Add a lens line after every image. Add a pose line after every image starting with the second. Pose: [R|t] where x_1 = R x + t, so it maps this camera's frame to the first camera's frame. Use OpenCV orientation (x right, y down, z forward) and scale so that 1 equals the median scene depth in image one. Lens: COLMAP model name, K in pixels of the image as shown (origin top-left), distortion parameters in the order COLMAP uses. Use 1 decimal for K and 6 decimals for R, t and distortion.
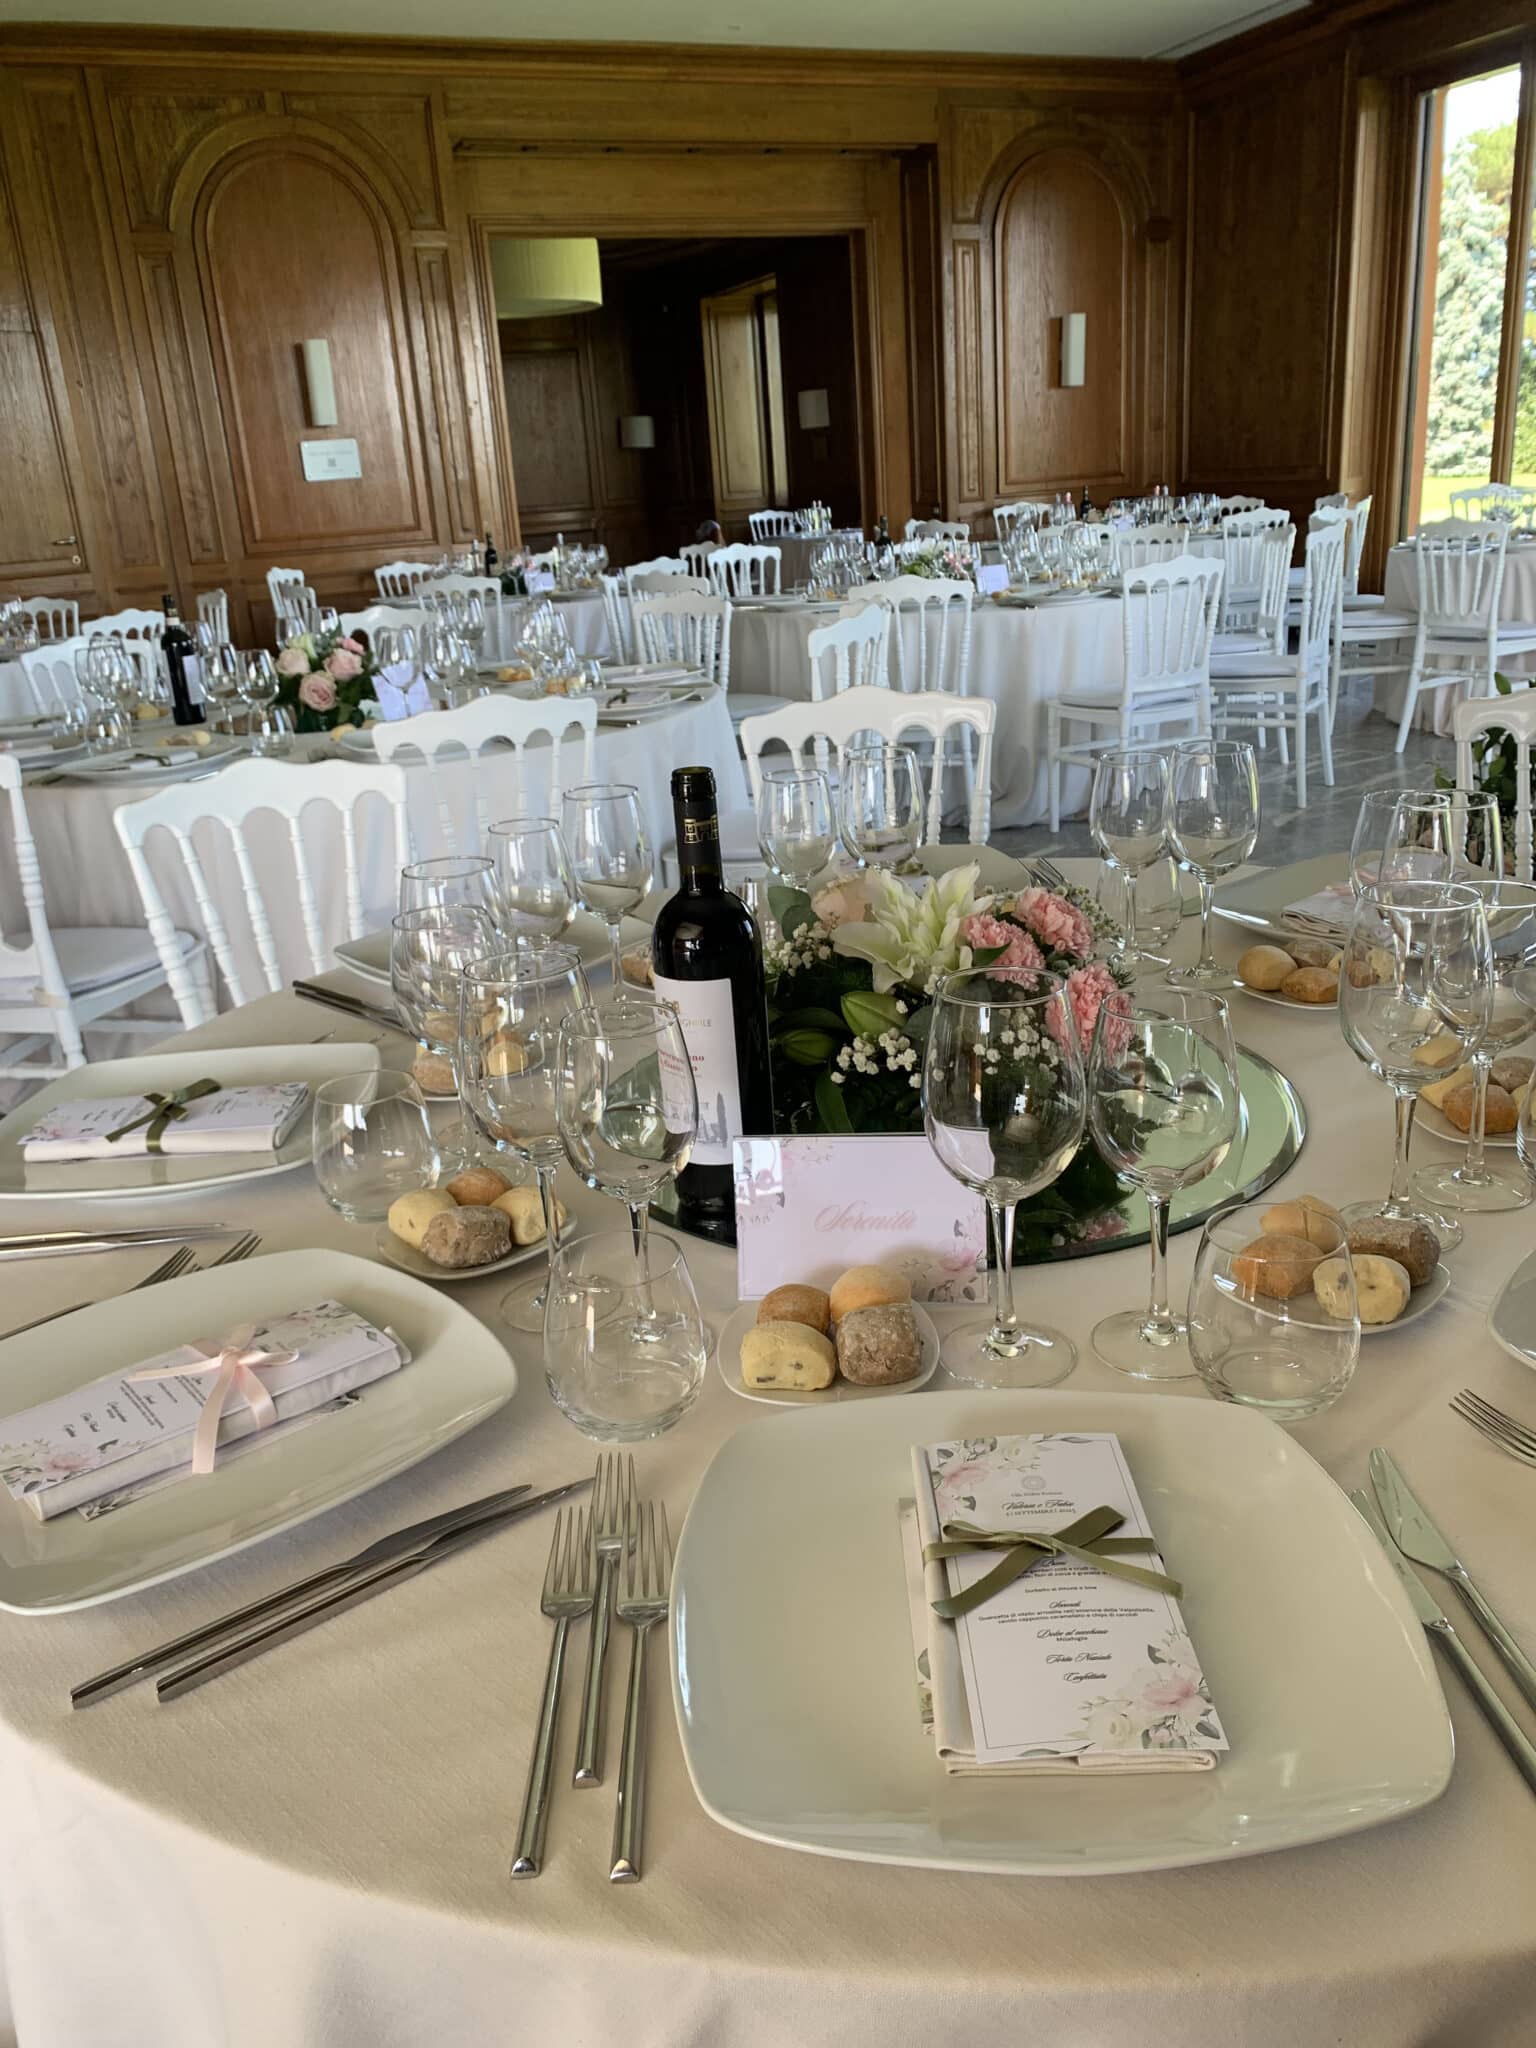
lens RADIAL K [[1566.9, 0, 768.0], [0, 1566.9, 1024.0], [0, 0, 1]] dist [0.064928, -0.084585]
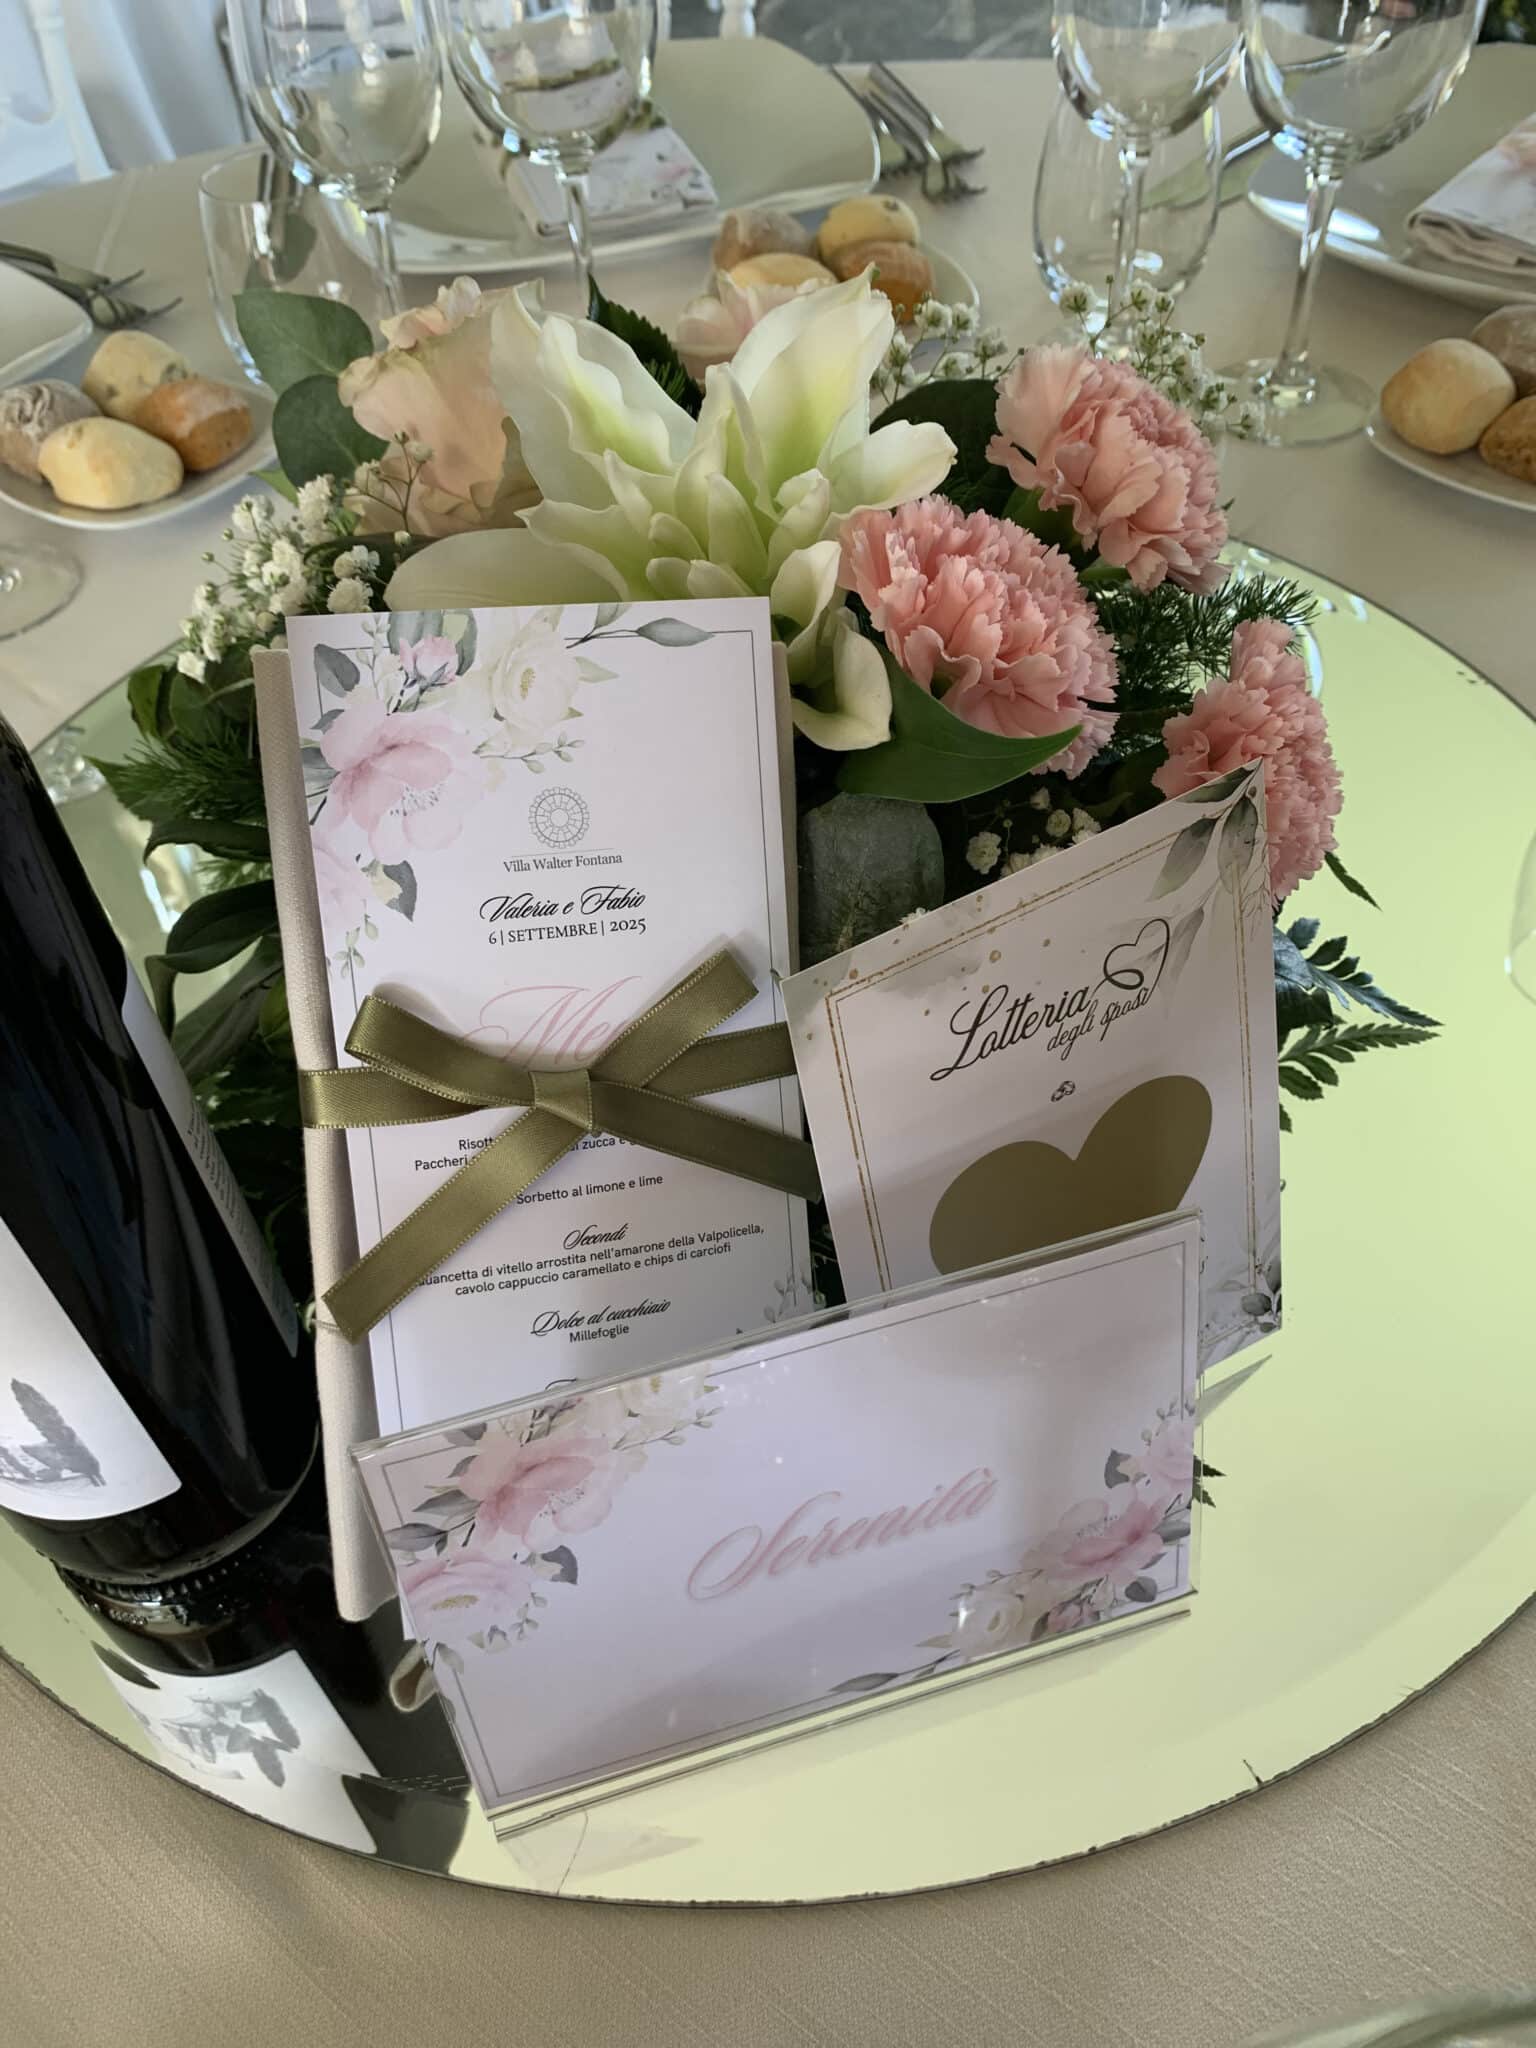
lens RADIAL K [[1566.9, 0, 768.0], [0, 1566.9, 1024.0], [0, 0, 1]] dist [0.064928, -0.084585]
pose [[0.984903, -0.117227, 0.127377, 0.050053], [0.045510, 0.885273, 0.462840, -0.095114], [-0.167020, -0.450055, 0.877243, 0.563293]]
